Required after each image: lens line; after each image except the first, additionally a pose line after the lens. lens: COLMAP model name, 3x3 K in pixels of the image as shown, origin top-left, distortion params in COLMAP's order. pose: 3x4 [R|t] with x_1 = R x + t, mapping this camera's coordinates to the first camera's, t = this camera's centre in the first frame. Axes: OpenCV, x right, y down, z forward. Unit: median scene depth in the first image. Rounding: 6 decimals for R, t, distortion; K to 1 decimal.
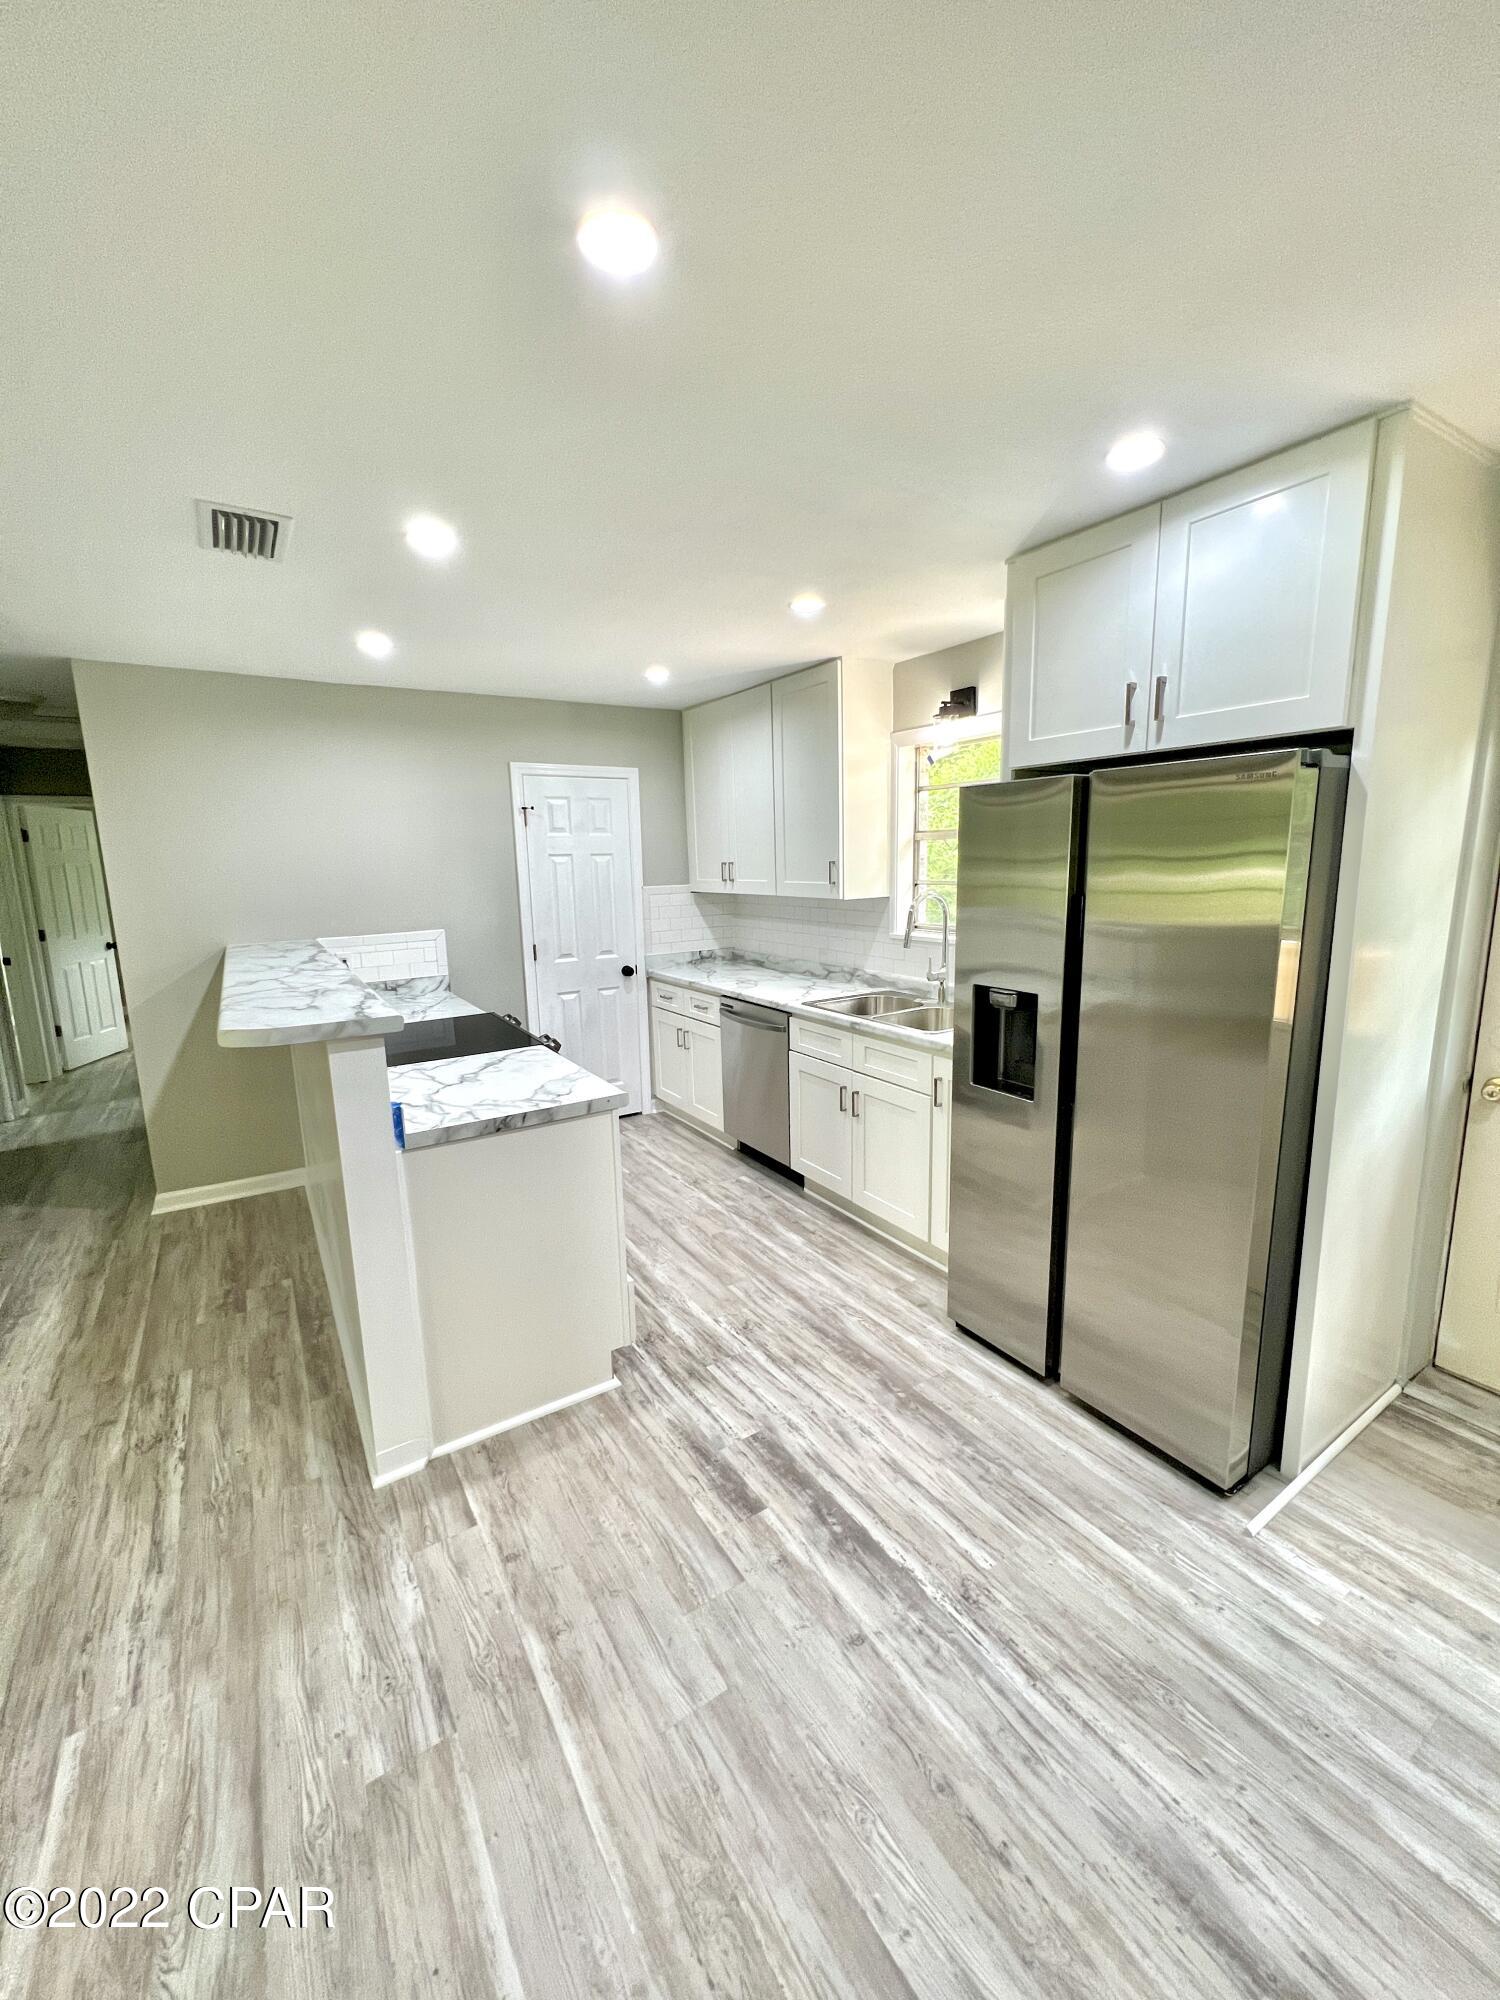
lens RADIAL K [[801.1, 0, 752.4], [0, 801.1, 1002.1], [0, 0, 1]] dist [-0.002103, 0.001327]
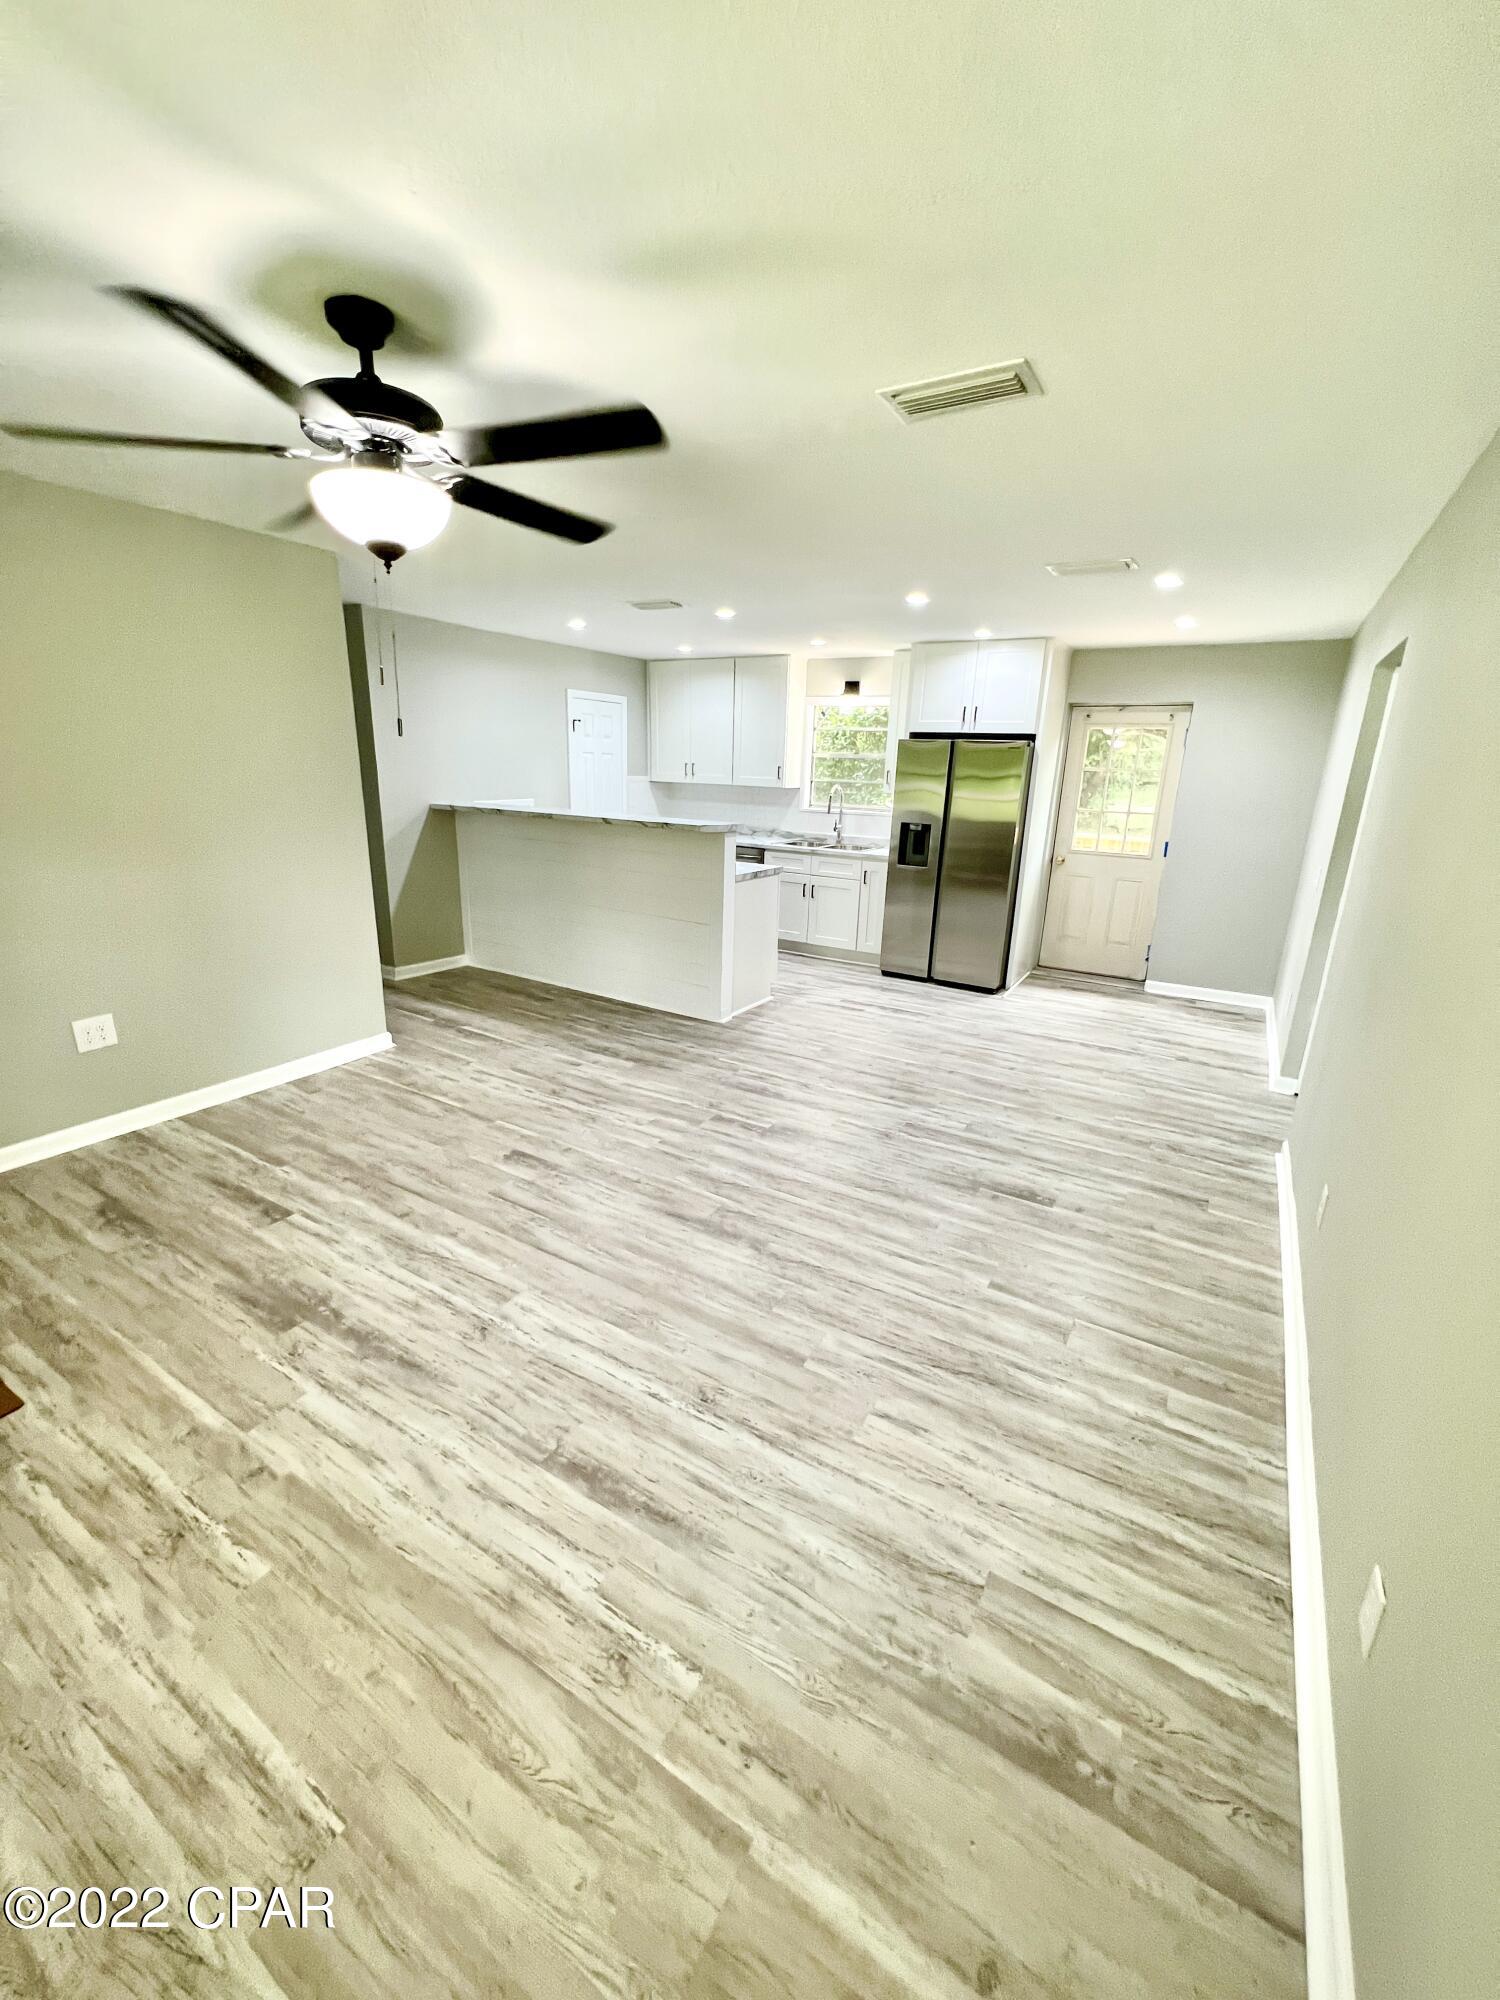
lens RADIAL K [[801.1, 0, 748.5], [0, 801.1, 1002.8], [0, 0, 1]] dist [-0.002103, 0.001327]
pose [[0.898743, -0.077285, 0.431611, -0.858675], [0.027969, 0.992444, 0.119470, 0.152333], [-0.437583, -0.095301, 0.894113, -0.717096]]
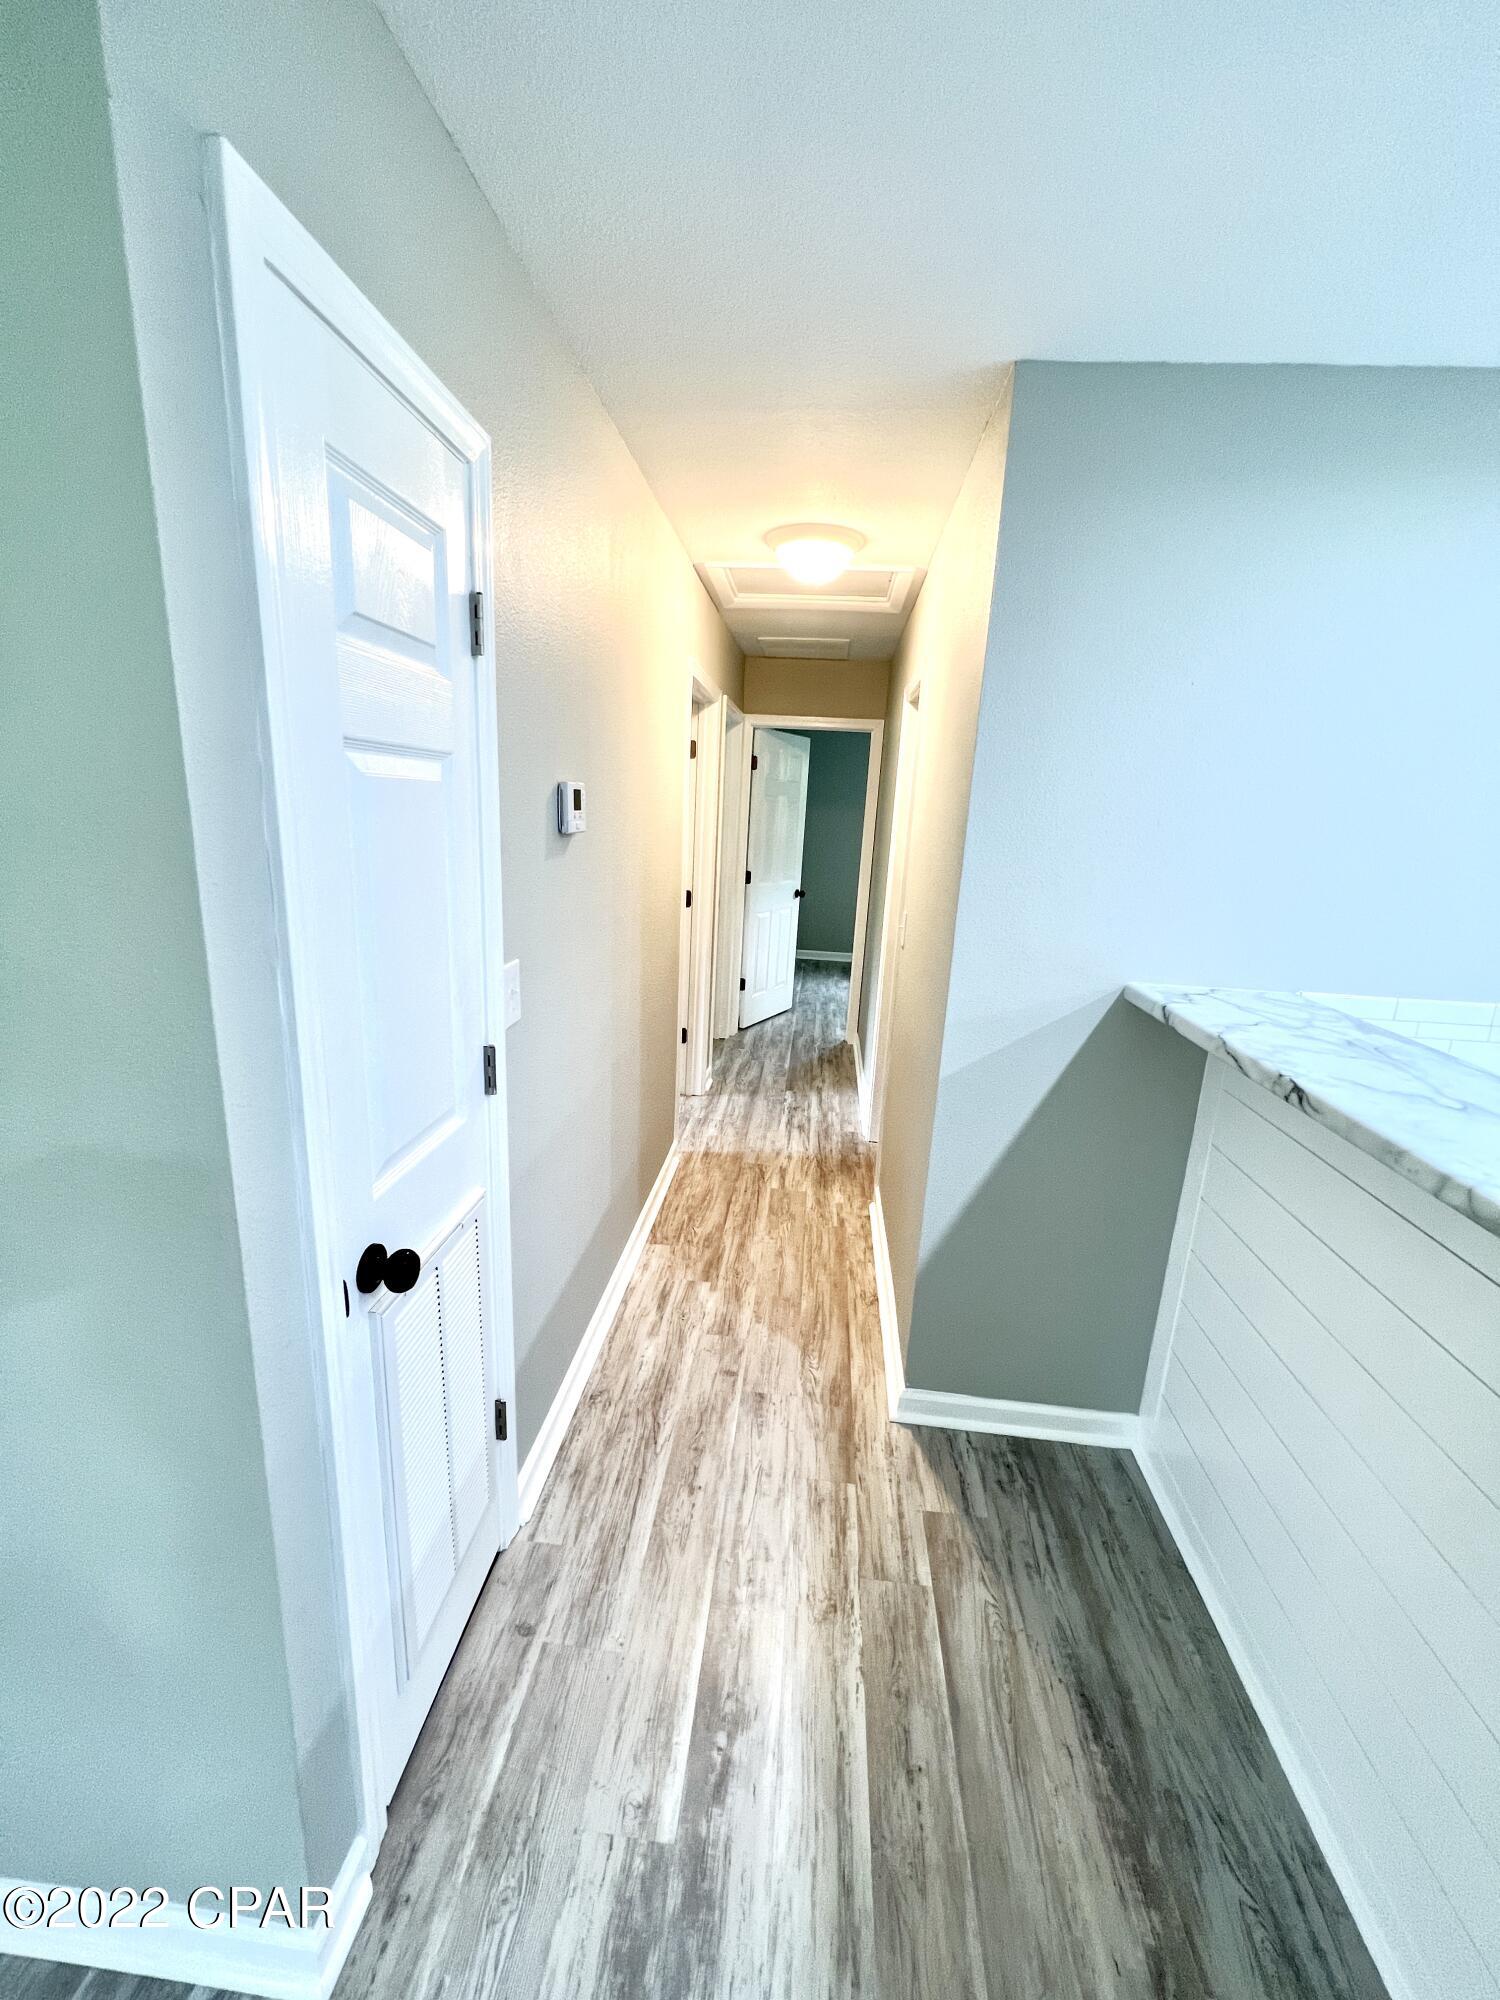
lens RADIAL K [[801.1, 0, 759.1], [0, 801.1, 999.8], [0, 0, 1]] dist [-0.002103, 0.001327]
pose [[0.793953, 0.196861, -0.575225, -0.588558], [-0.166883, 0.980352, 0.105167, -0.077150], [0.584627, 0.012498, 0.811206, 0.506052]]
